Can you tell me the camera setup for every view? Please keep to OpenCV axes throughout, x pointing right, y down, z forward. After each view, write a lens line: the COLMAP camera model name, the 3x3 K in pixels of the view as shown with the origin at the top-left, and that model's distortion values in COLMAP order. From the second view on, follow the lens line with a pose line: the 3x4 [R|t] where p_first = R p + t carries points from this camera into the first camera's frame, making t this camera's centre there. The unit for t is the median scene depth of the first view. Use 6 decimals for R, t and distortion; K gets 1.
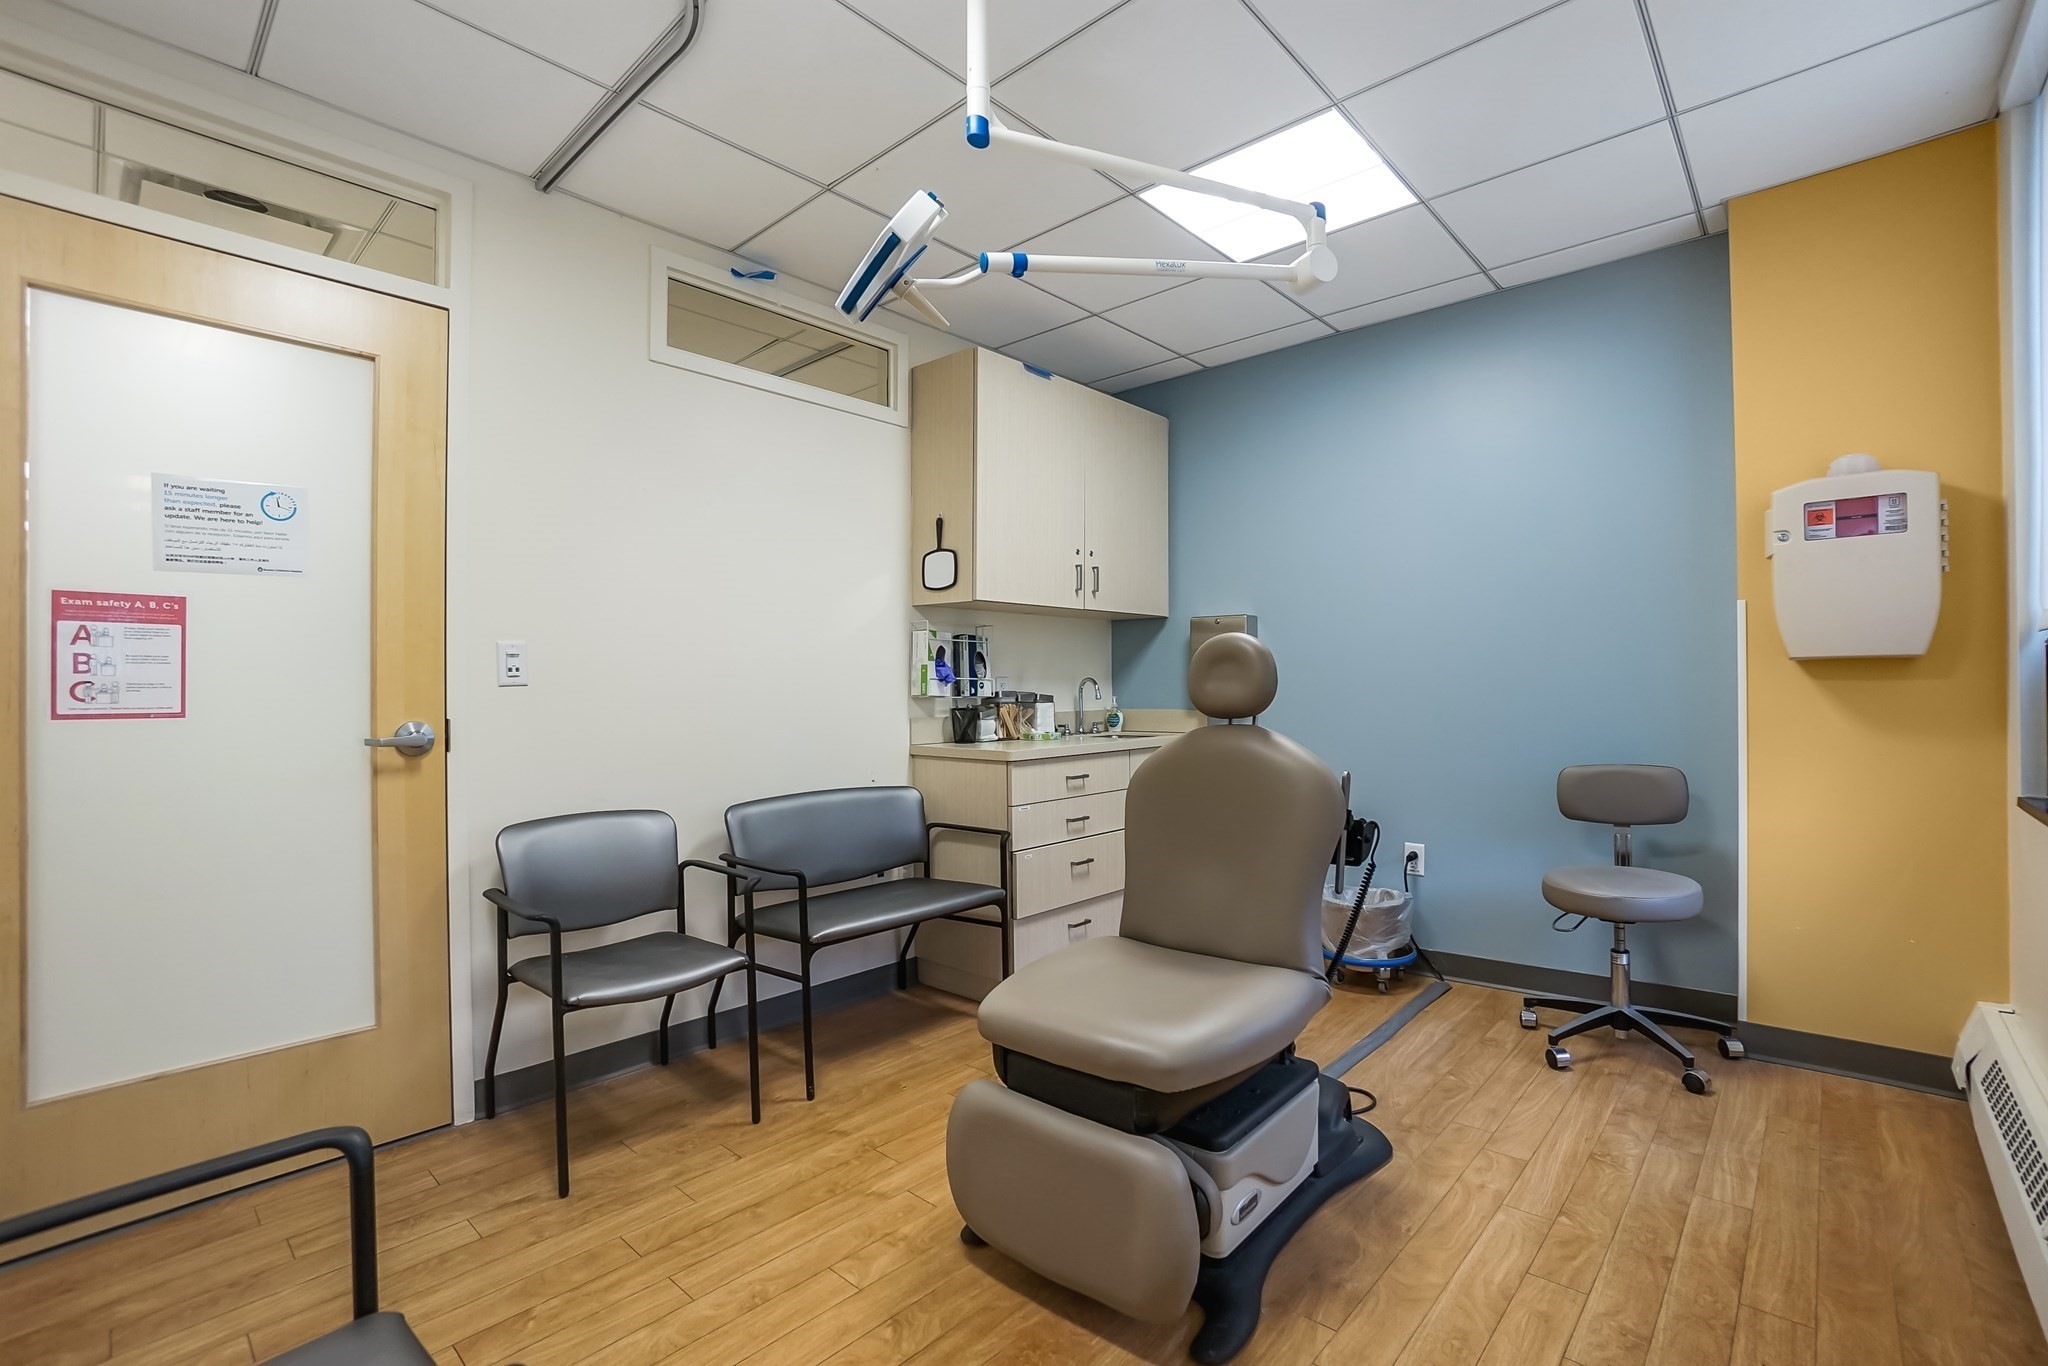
lens RADIAL K [[906.1, 0, 1022.8], [0, 906.1, 668.7], [0, 0, 1]] dist [-0.041322, 0.000818]
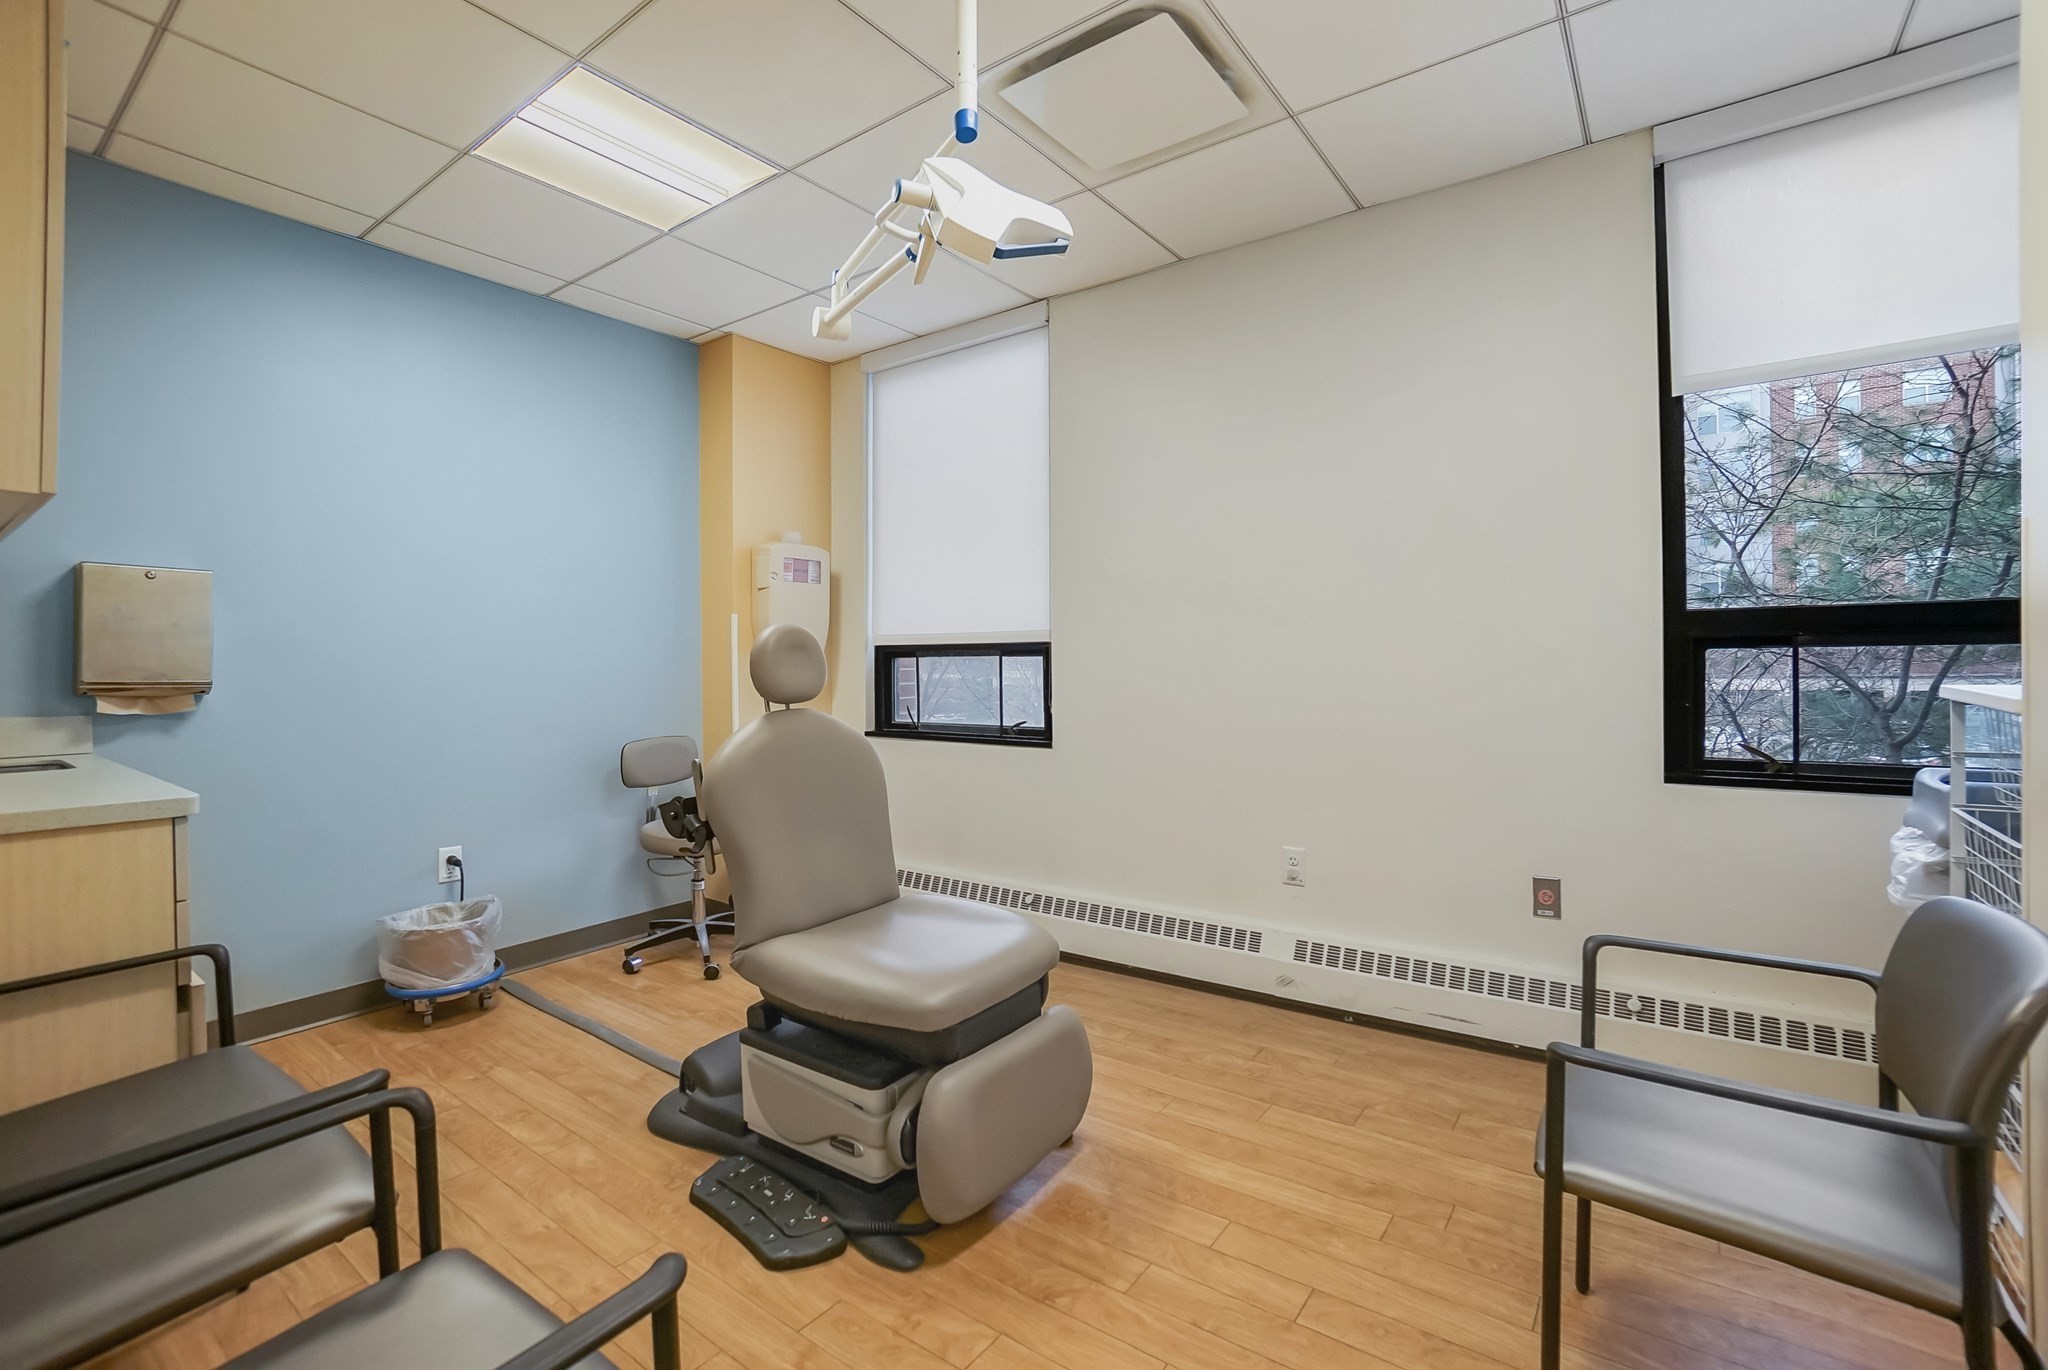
lens RADIAL K [[906.1, 0, 1022.8], [0, 906.1, 670.7], [0, 0, 1]] dist [-0.041322, 0.000818]
pose [[-0.104022, 0.005257, 0.994561, -0.758534], [-0.016903, 0.999832, -0.007053, 0.017699], [-0.994431, -0.017545, -0.103915, 0.752003]]
